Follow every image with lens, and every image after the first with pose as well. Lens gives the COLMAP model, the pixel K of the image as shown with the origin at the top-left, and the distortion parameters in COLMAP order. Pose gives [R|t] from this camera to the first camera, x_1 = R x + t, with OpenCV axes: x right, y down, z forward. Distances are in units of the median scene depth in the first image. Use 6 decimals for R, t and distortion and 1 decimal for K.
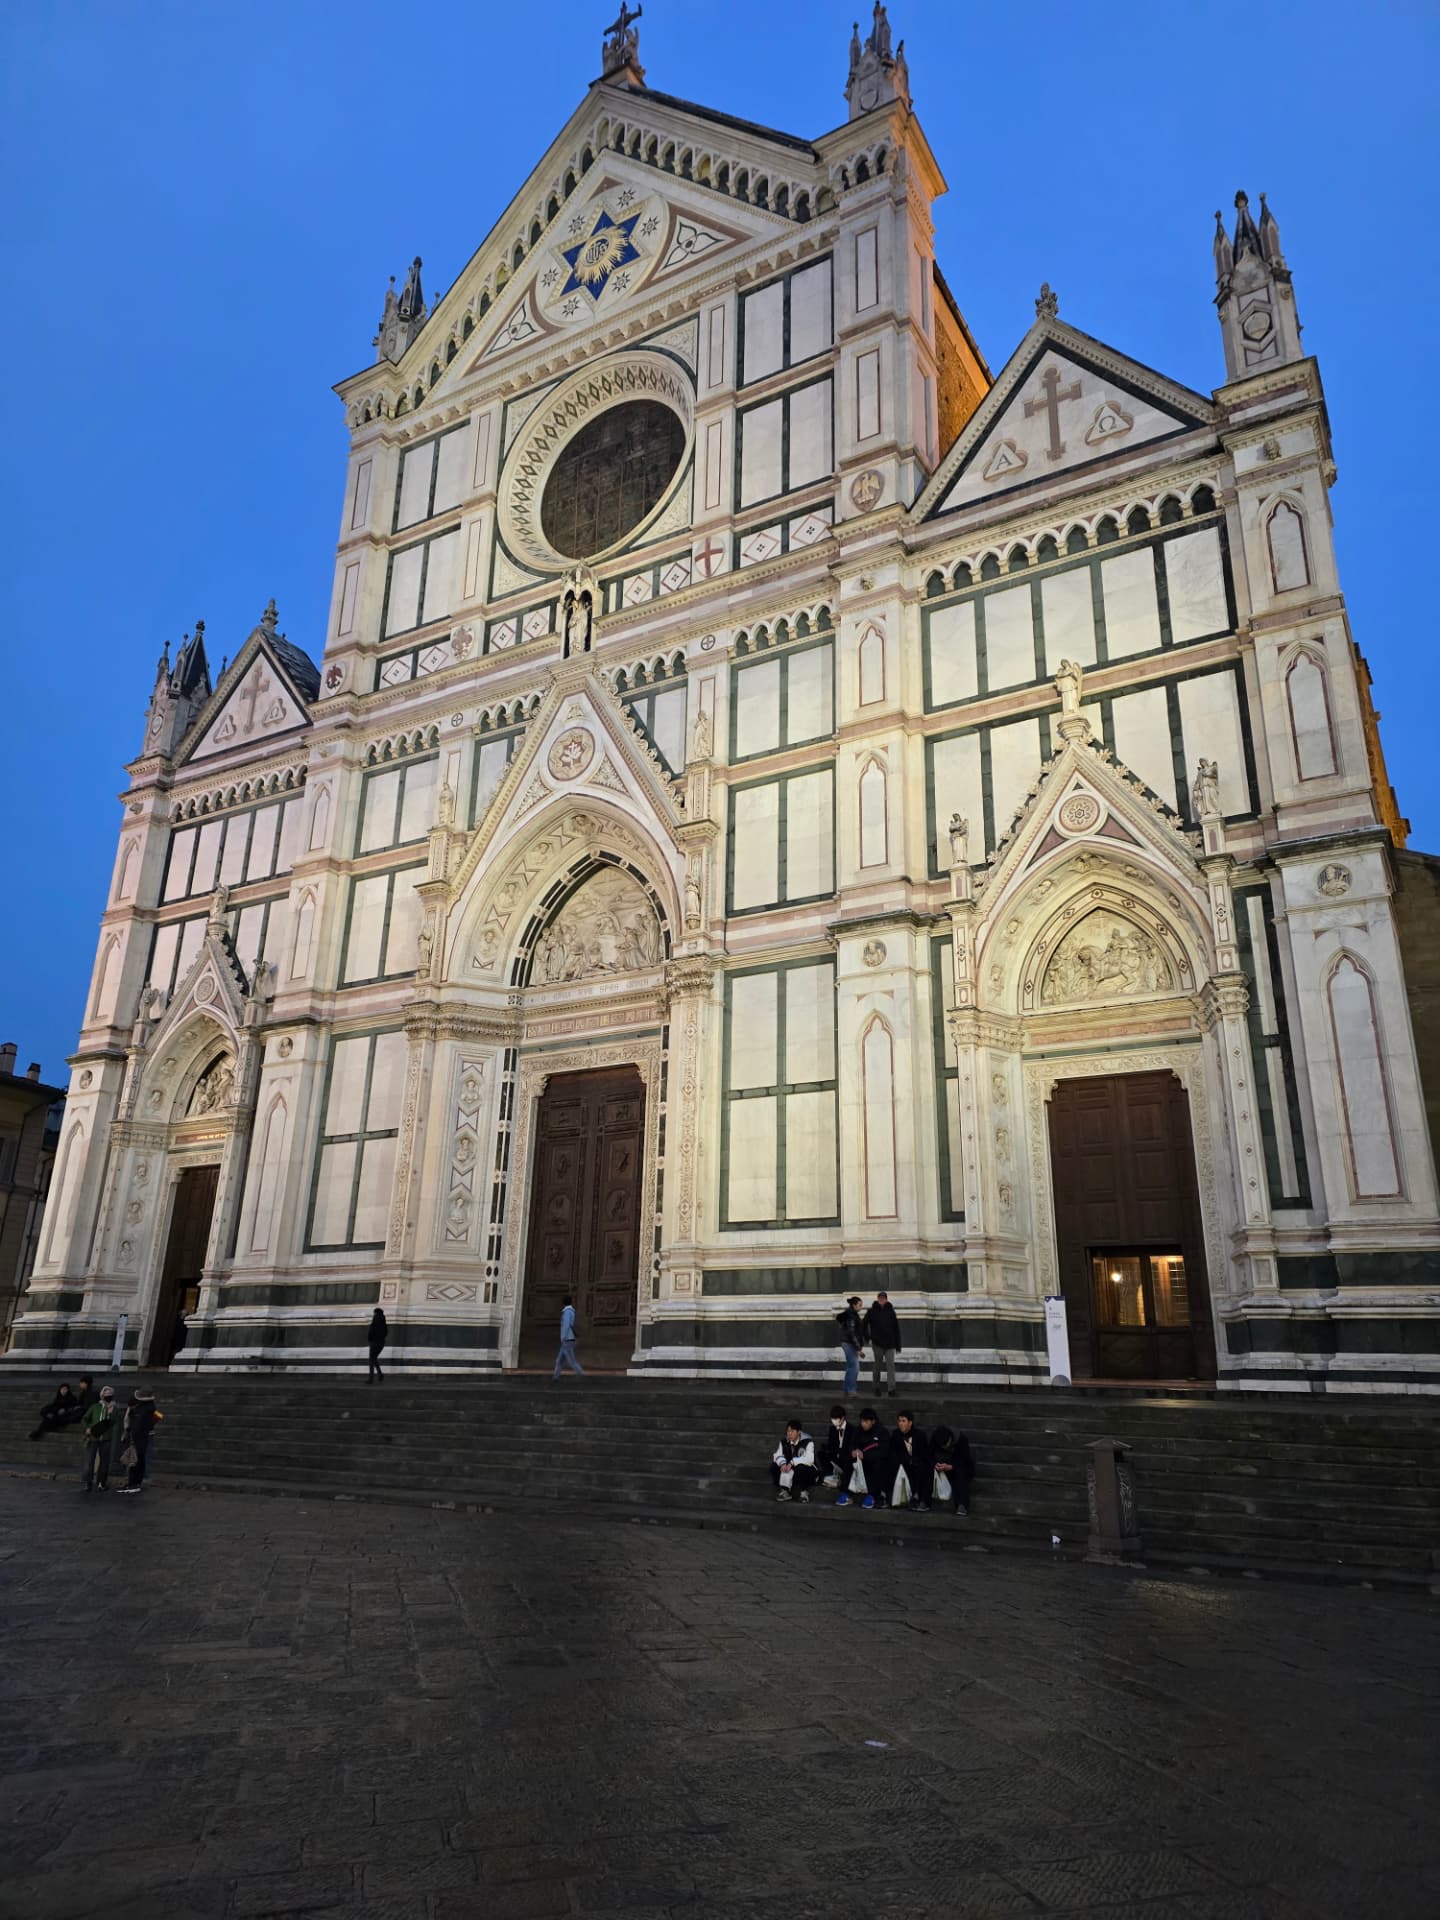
lens RADIAL K [[1259.6, 0, 719.2], [0, 1259.6, 950.6], [0, 0, 1]] dist [0.070881, -0.027259]
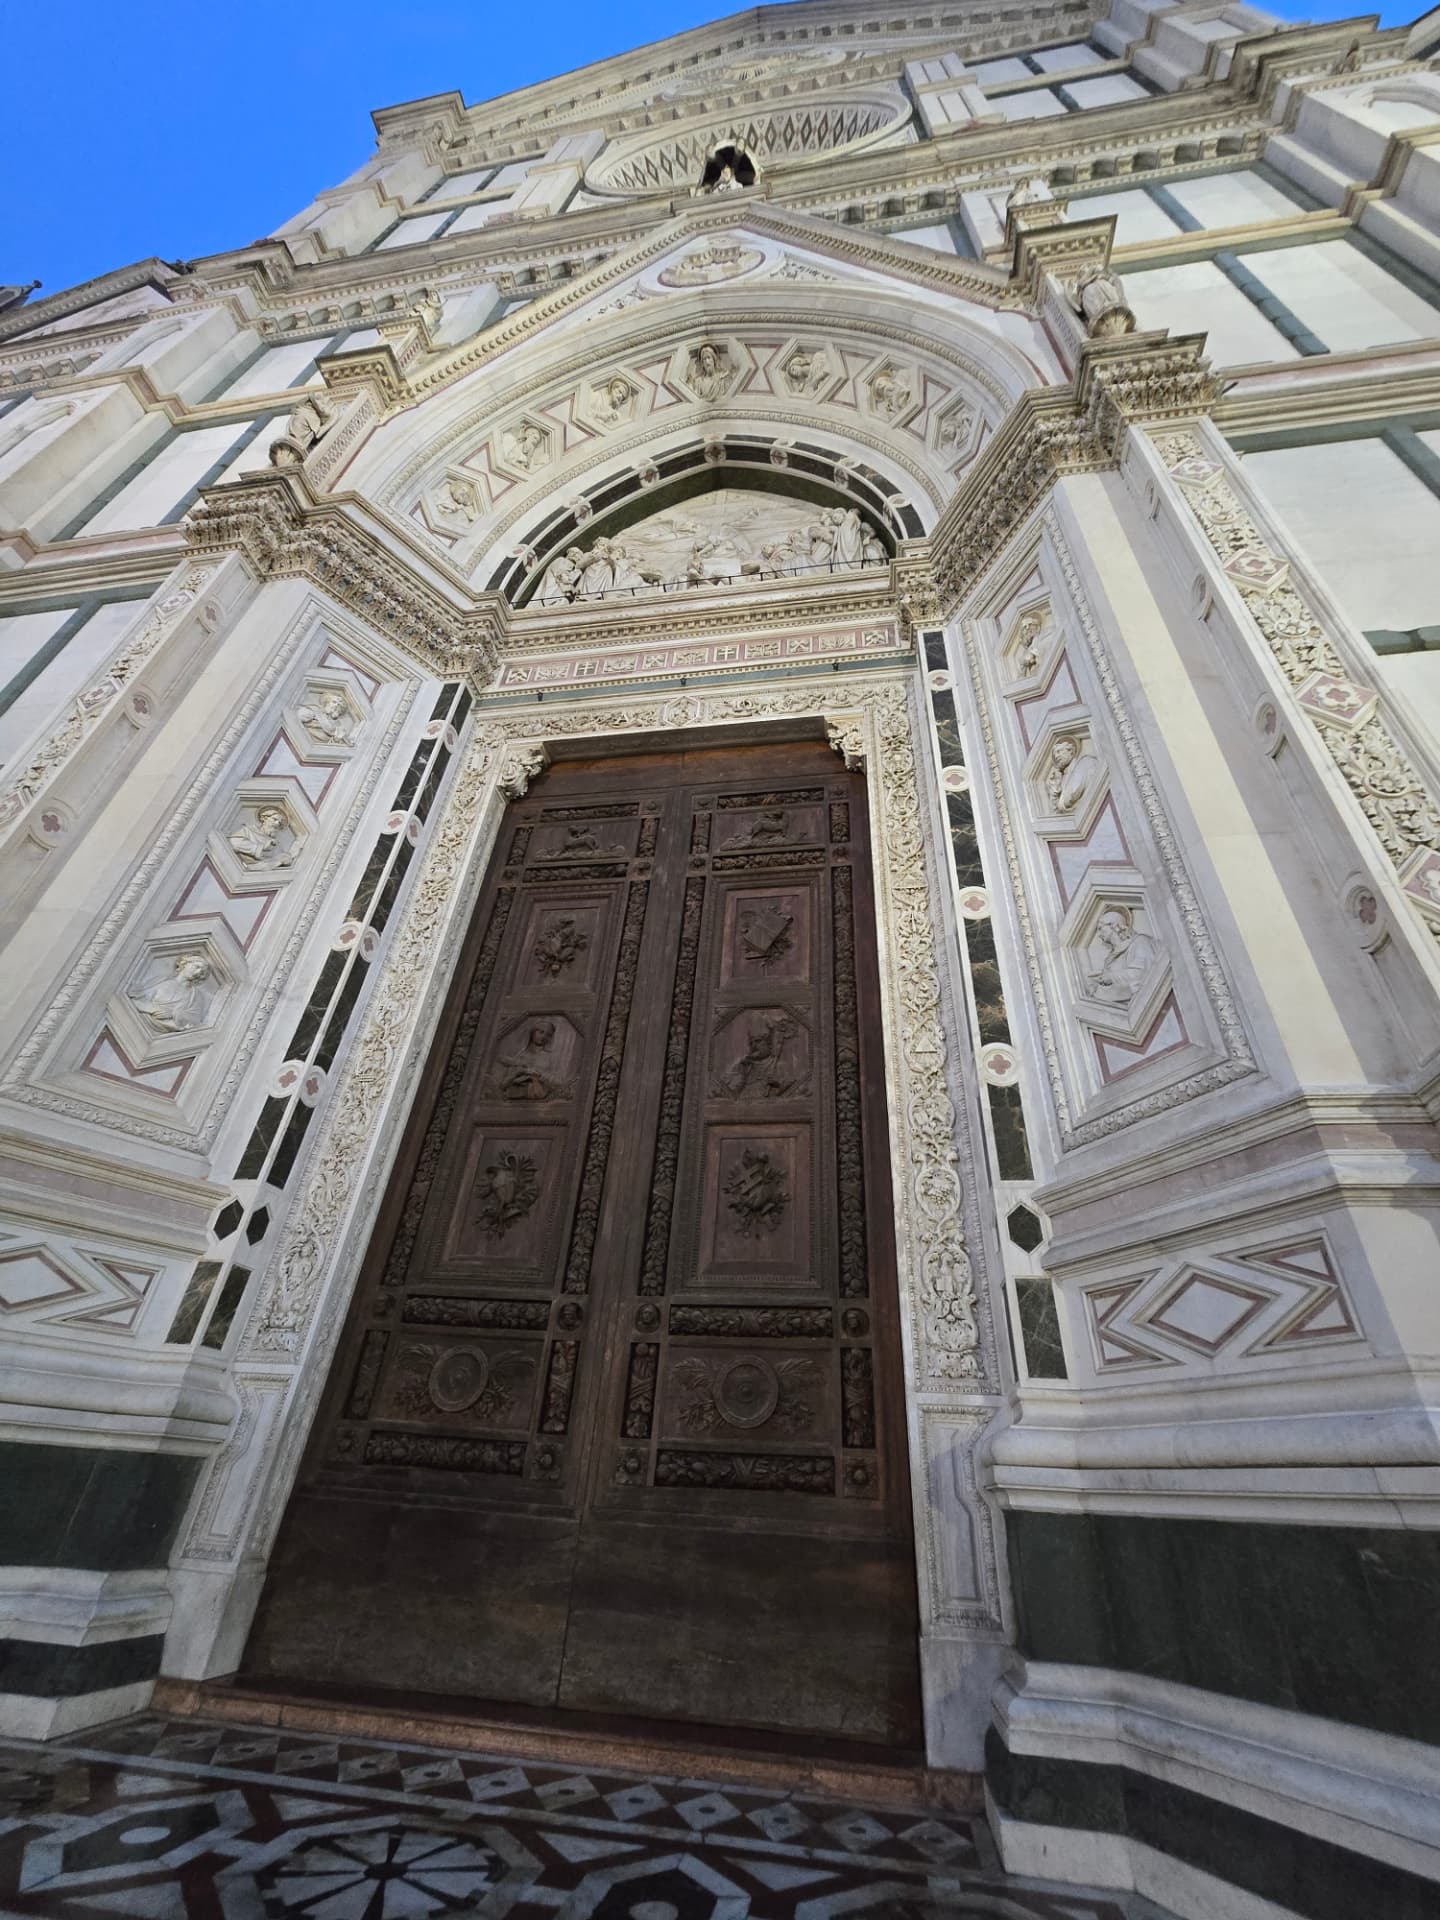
lens RADIAL K [[784.3, 0, 731.5], [0, 784.3, 971.4], [0, 0, 1]] dist [-0.000002, 0.000437]
pose [[0.929641, 0.234212, 0.284451, -0.141728], [-0.158026, 0.950814, -0.266423, 0.229403], [-0.332859, 0.202727, 0.920927, 0.798990]]
